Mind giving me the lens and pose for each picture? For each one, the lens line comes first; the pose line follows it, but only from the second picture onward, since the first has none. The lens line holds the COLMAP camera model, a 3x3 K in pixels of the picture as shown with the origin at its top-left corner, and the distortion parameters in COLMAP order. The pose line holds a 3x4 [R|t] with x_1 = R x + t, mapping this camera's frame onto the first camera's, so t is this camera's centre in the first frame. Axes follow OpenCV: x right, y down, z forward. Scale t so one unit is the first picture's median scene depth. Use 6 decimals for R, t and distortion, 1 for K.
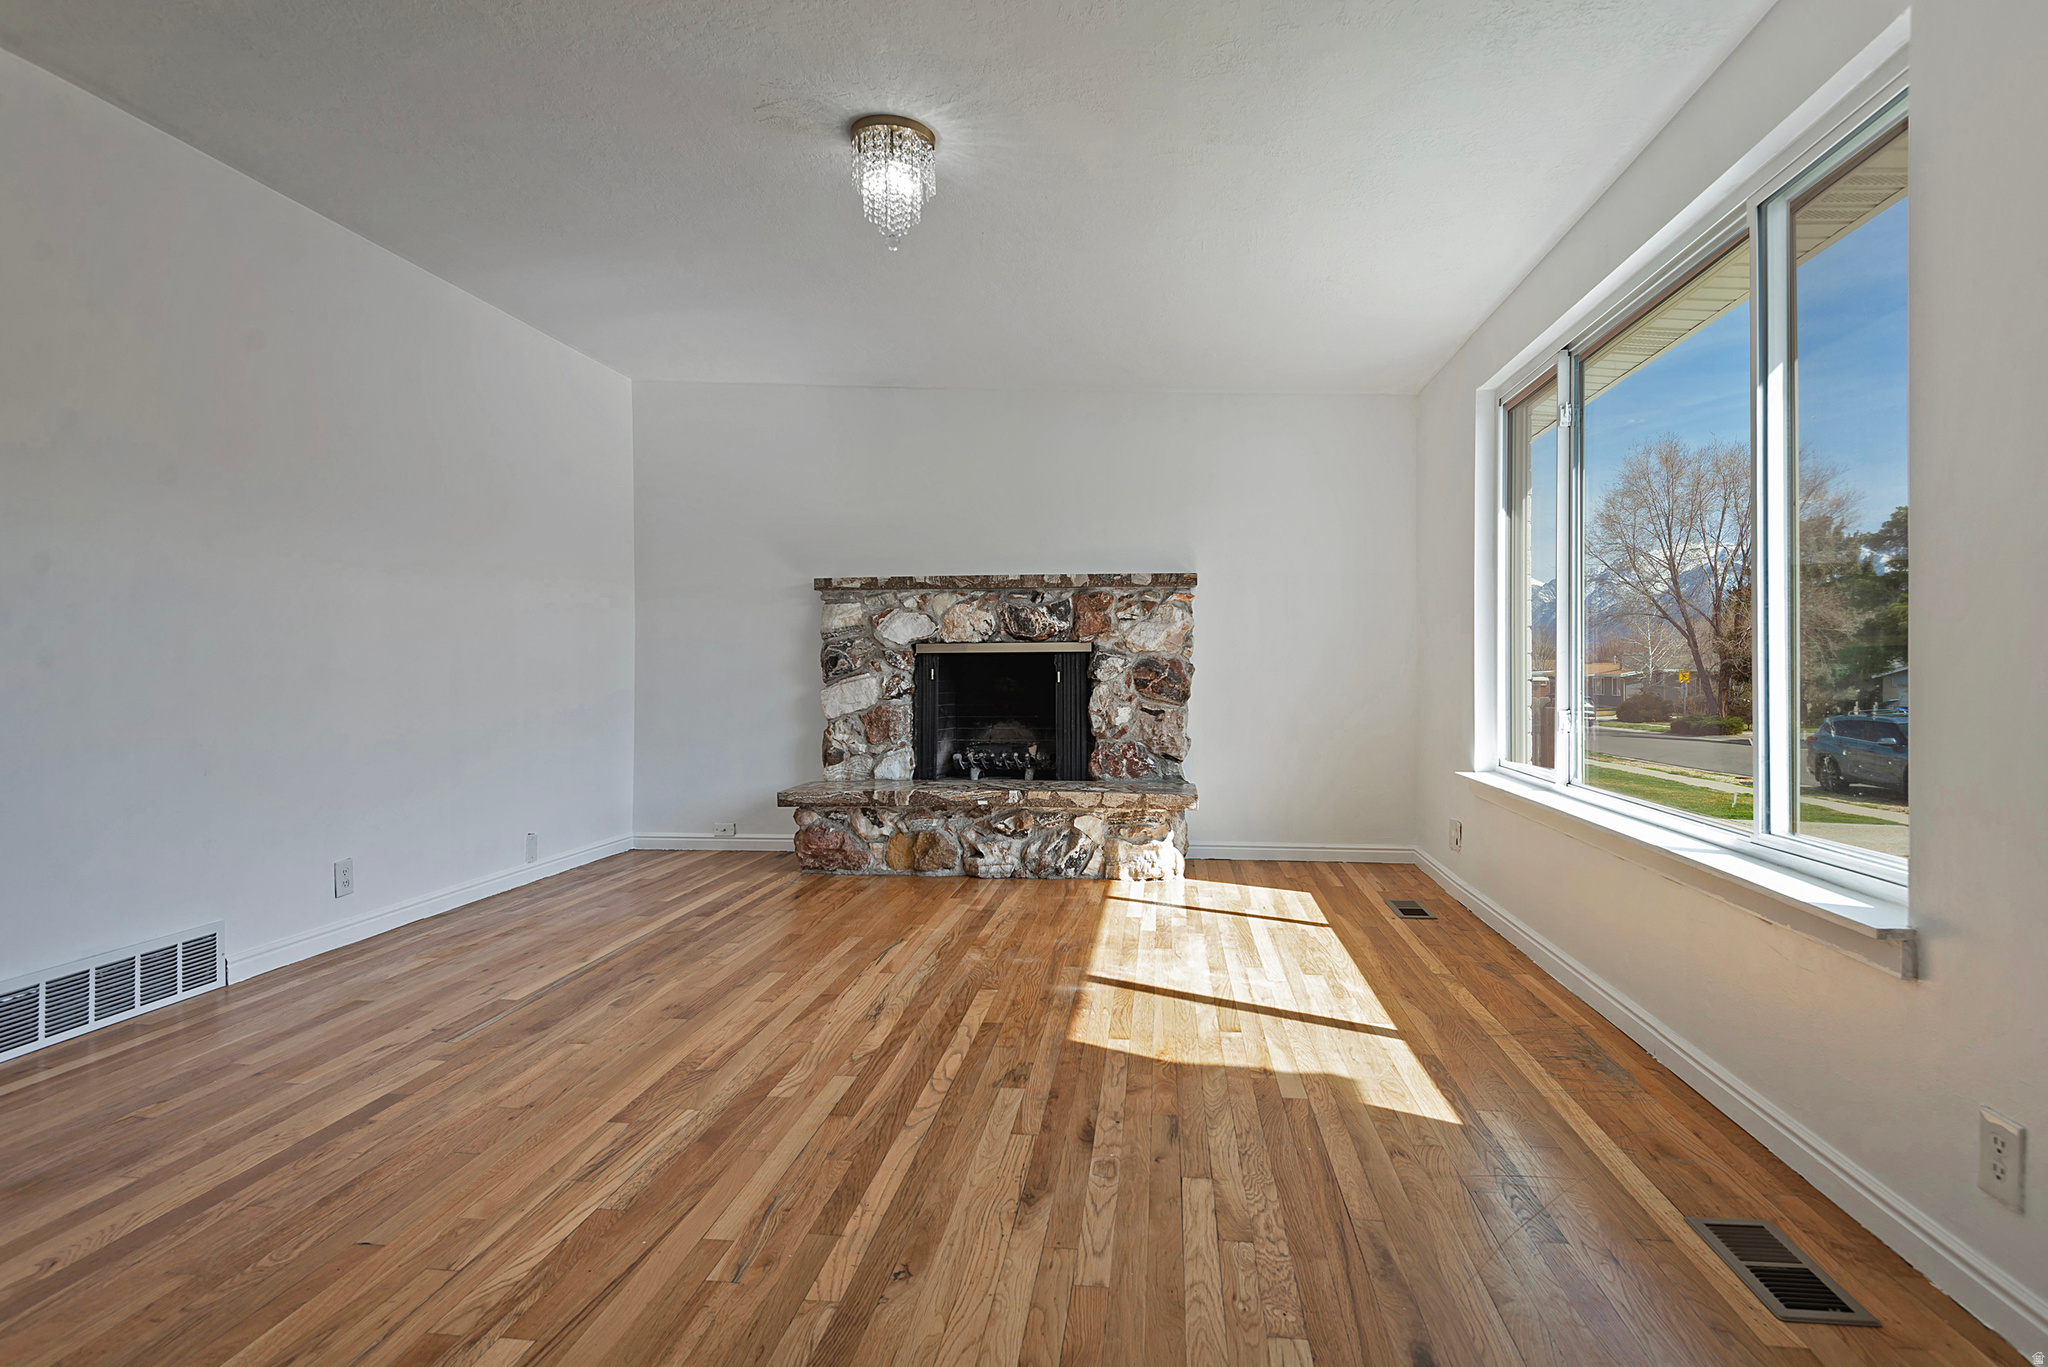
lens RADIAL K [[1036.0, 0, 1031.6], [0, 1036.0, 689.7], [0, 0, 1]] dist [0.042218, -0.031219]
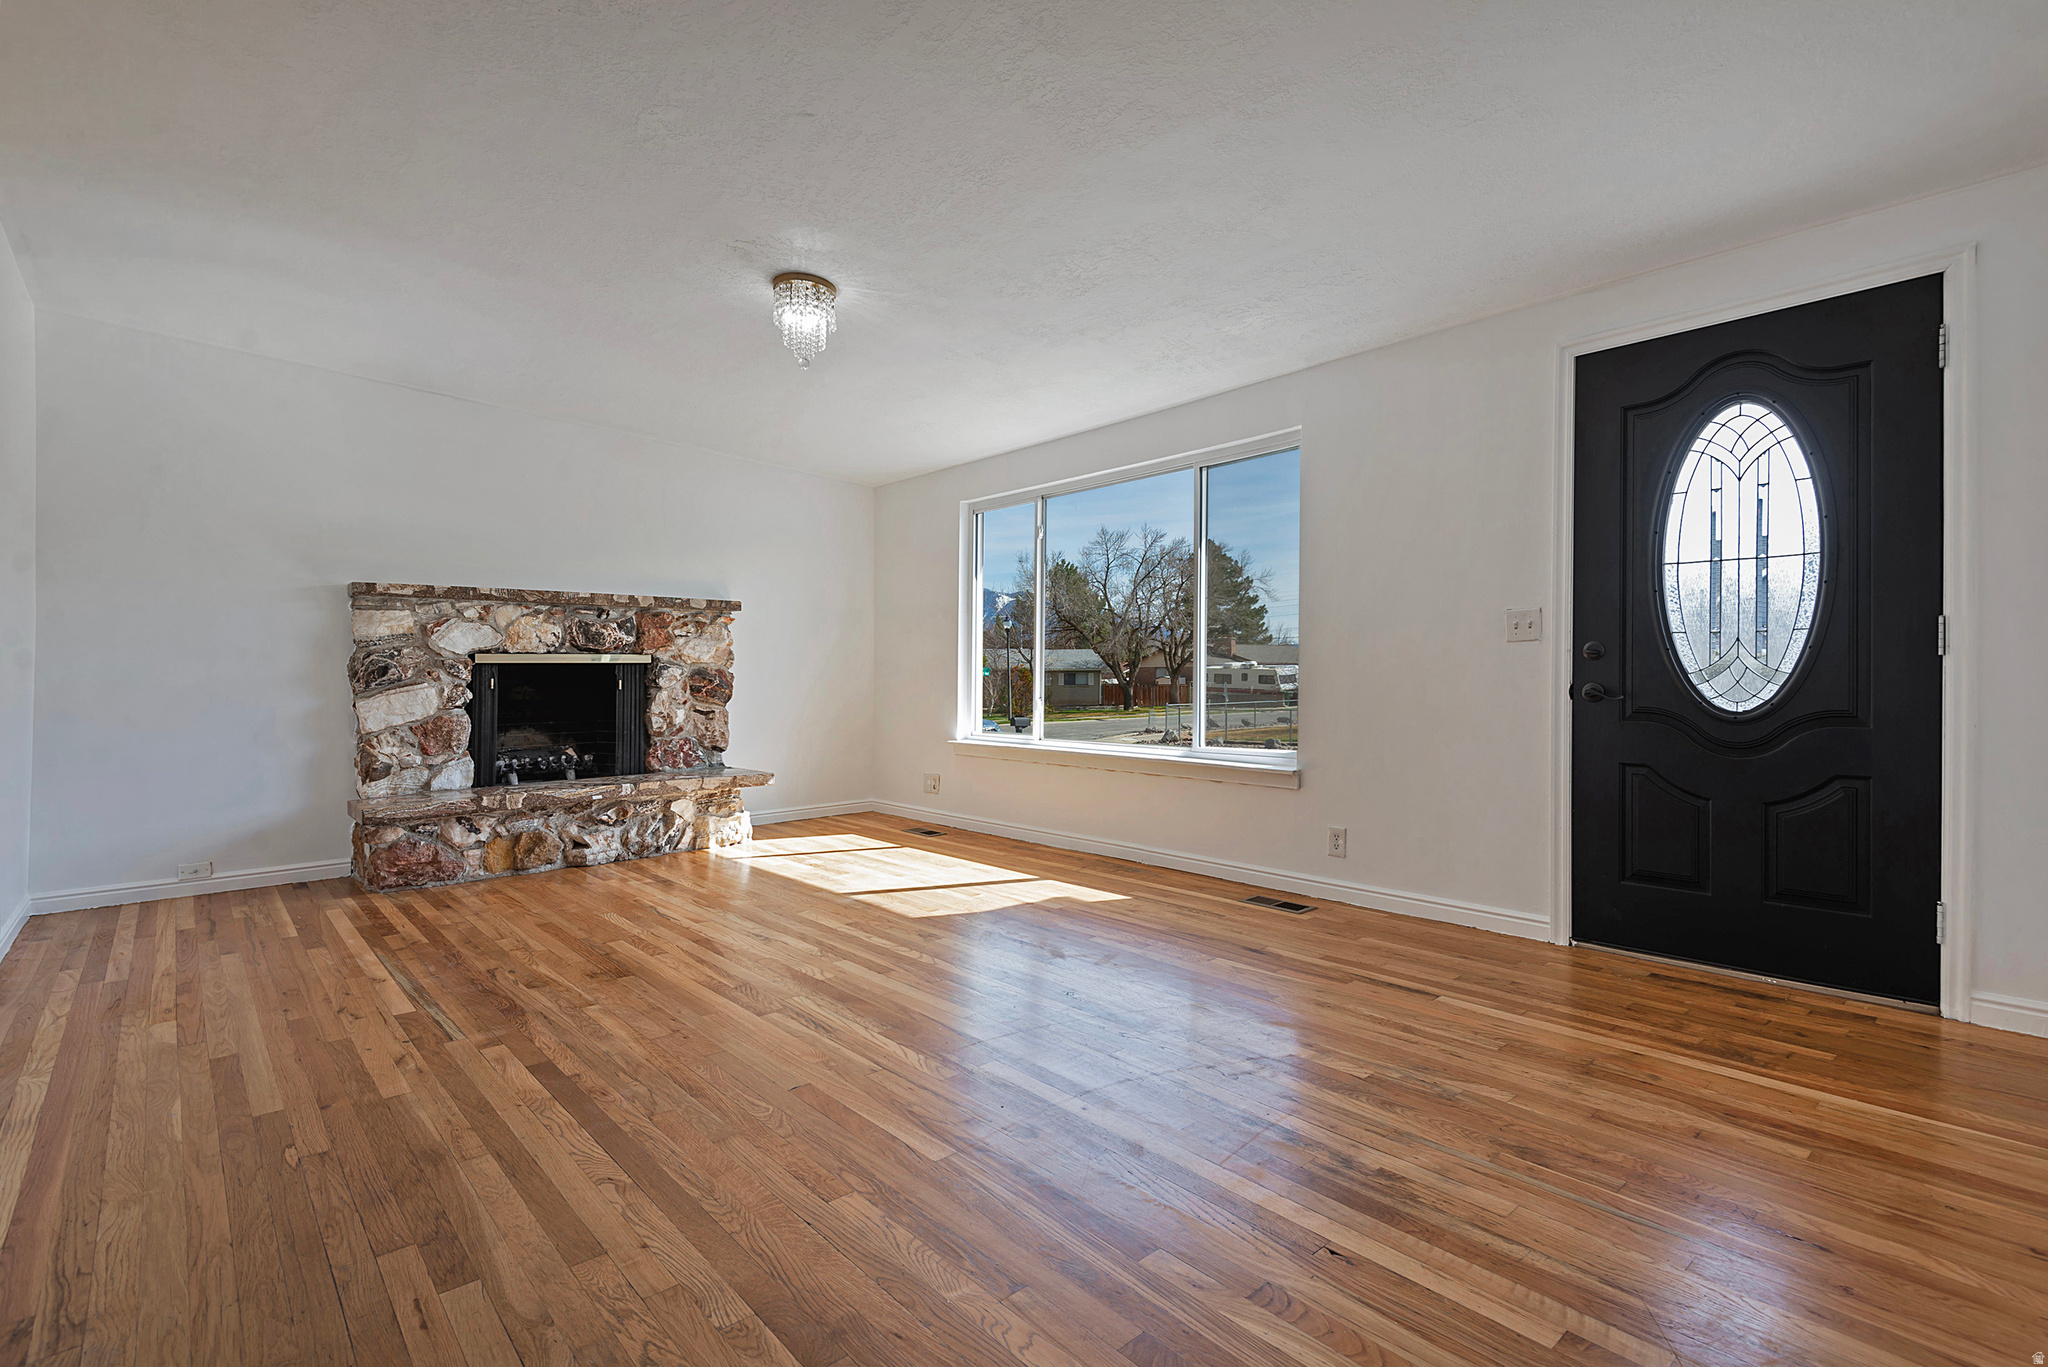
lens RADIAL K [[939.3, 0, 1027.3], [0, 939.3, 707.1], [0, 0, 1]] dist [0.030260, -0.000095]
pose [[0.656006, -0.029323, 0.754186, -0.490513], [0.023499, 0.999554, 0.018424, 0.003835], [-0.754390, 0.005636, 0.656403, -0.018720]]
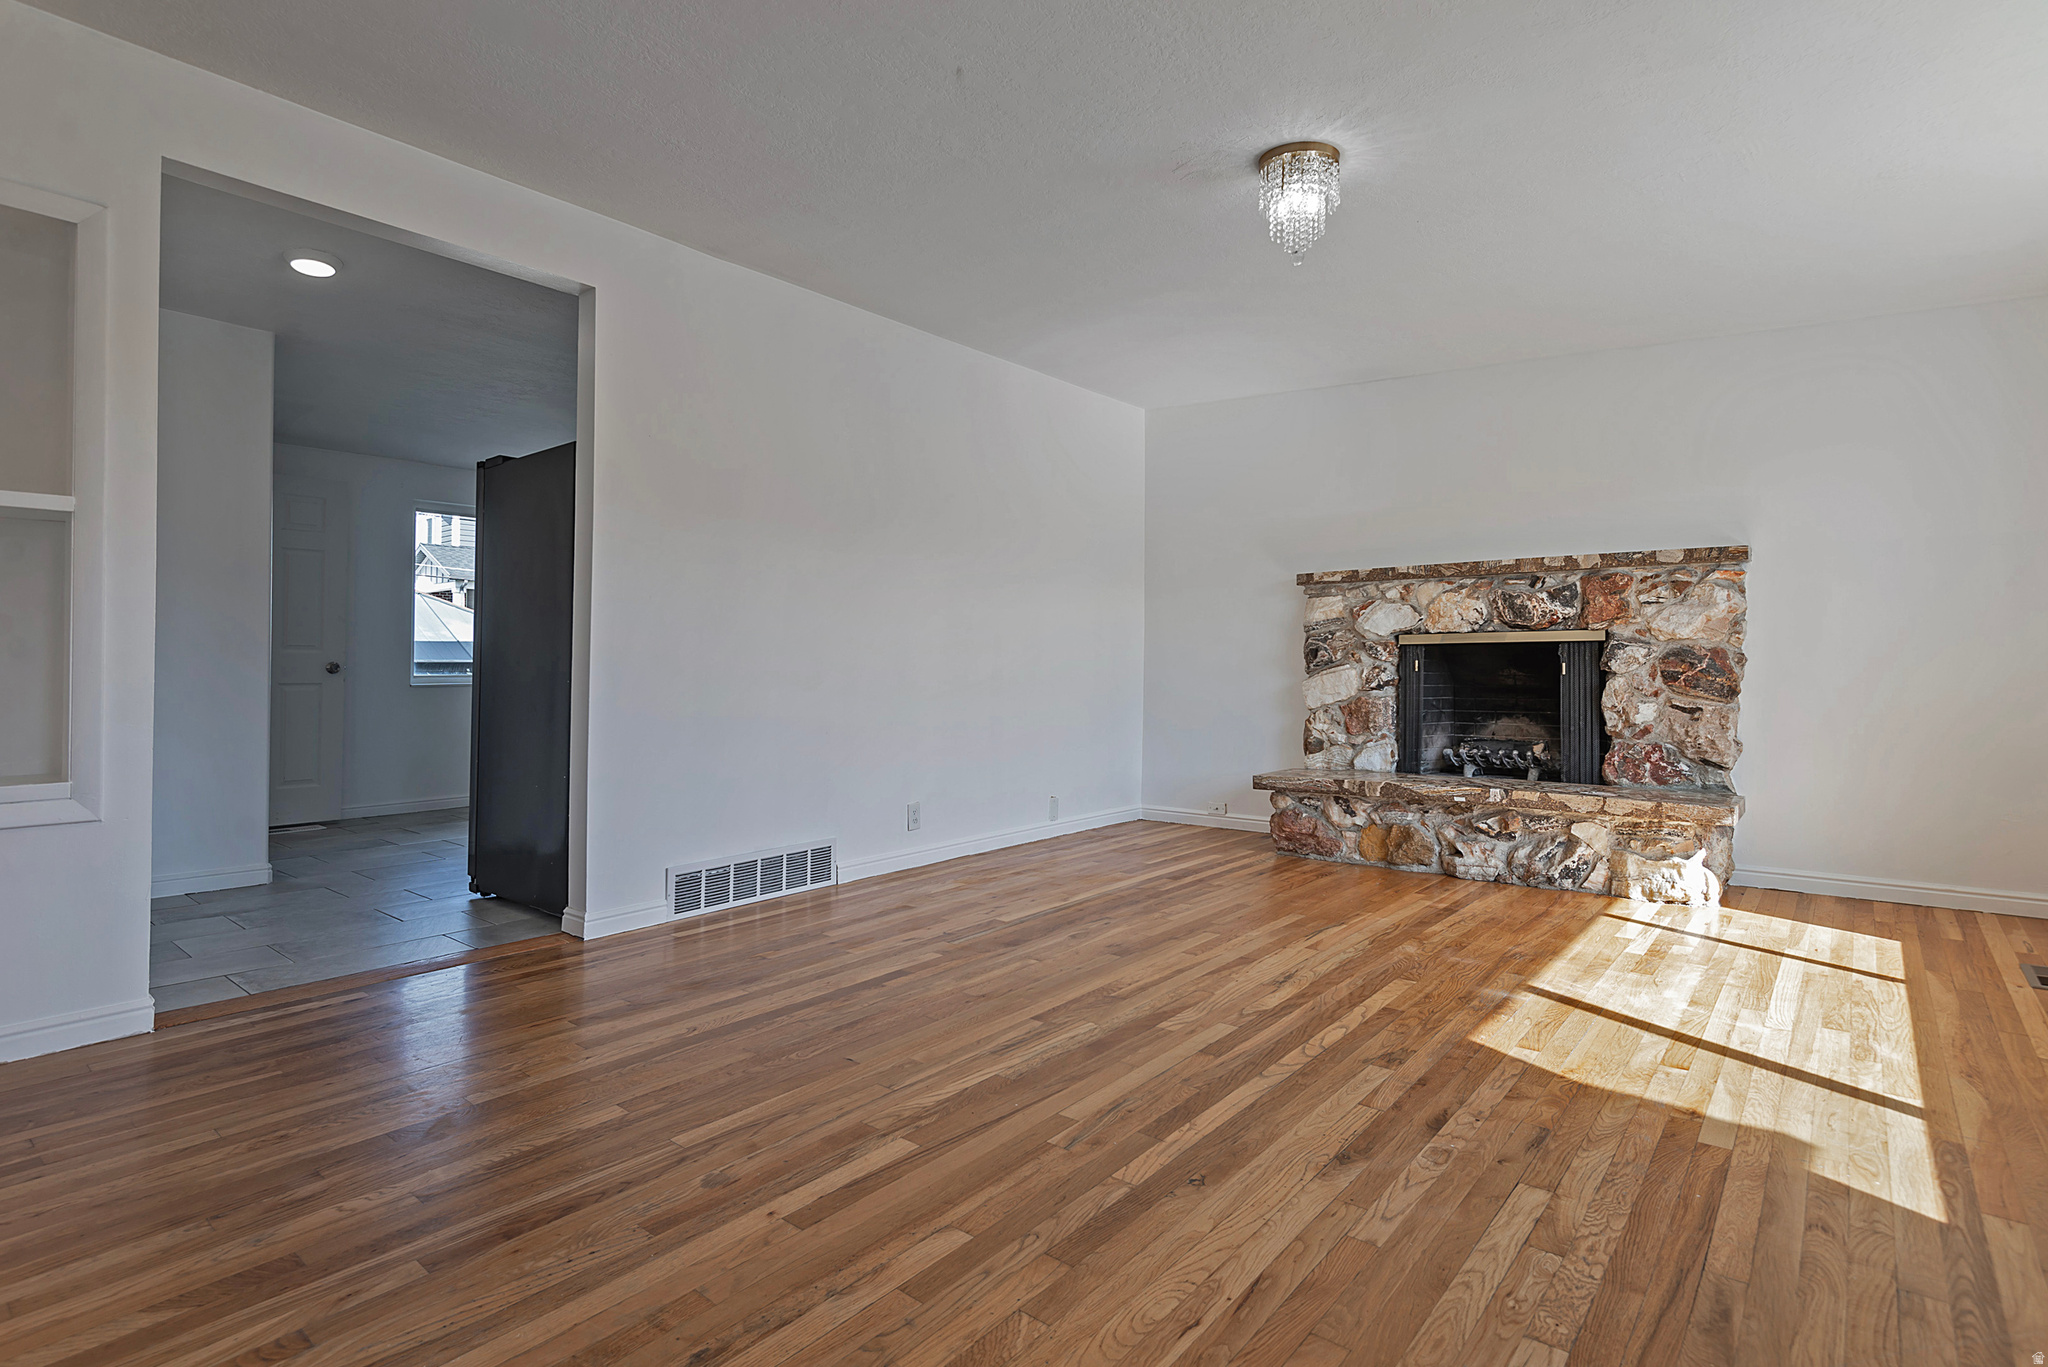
lens RADIAL K [[1012.7, 0, 1011.6], [0, 1012.7, 680.7], [0, 0, 1]] dist [0.046595, -0.037950]
pose [[0.846075, 0.008976, -0.532989, 0.100381], [-0.011894, 0.999927, -0.002042, 0.006157], [0.532932, 0.008067, 0.846120, -0.018189]]
